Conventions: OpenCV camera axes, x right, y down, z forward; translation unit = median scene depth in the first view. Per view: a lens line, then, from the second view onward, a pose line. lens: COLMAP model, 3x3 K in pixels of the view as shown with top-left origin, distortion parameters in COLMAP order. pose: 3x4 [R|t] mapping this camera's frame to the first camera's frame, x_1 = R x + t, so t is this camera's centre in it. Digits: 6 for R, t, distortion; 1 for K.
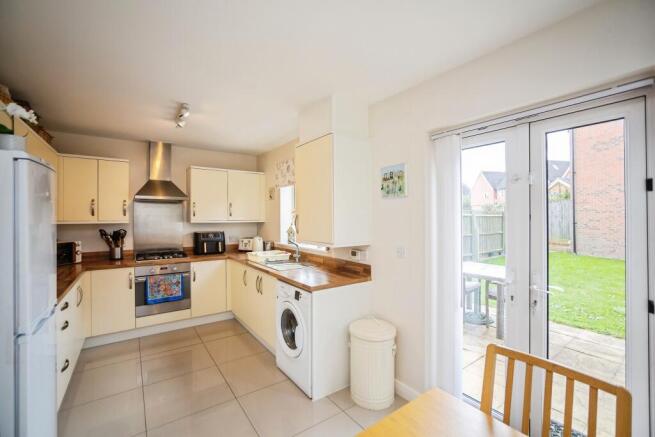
lens RADIAL K [[283.2, 0, 325.8], [0, 283.2, 218.0], [0, 0, 1]] dist [-0.020447, -0.001043]
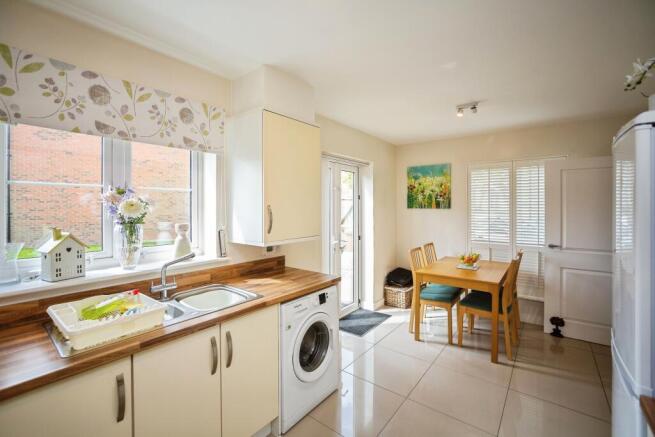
lens RADIAL K [[283.2, 0, 330.9], [0, 283.2, 205.9], [0, 0, 1]] dist [-0.020447, -0.001043]
pose [[-0.269898, 0.001313, 0.962888, -0.227478], [0.002765, 0.999996, -0.000589, -0.003179], [-0.962885, 0.002503, -0.269901, 0.288761]]
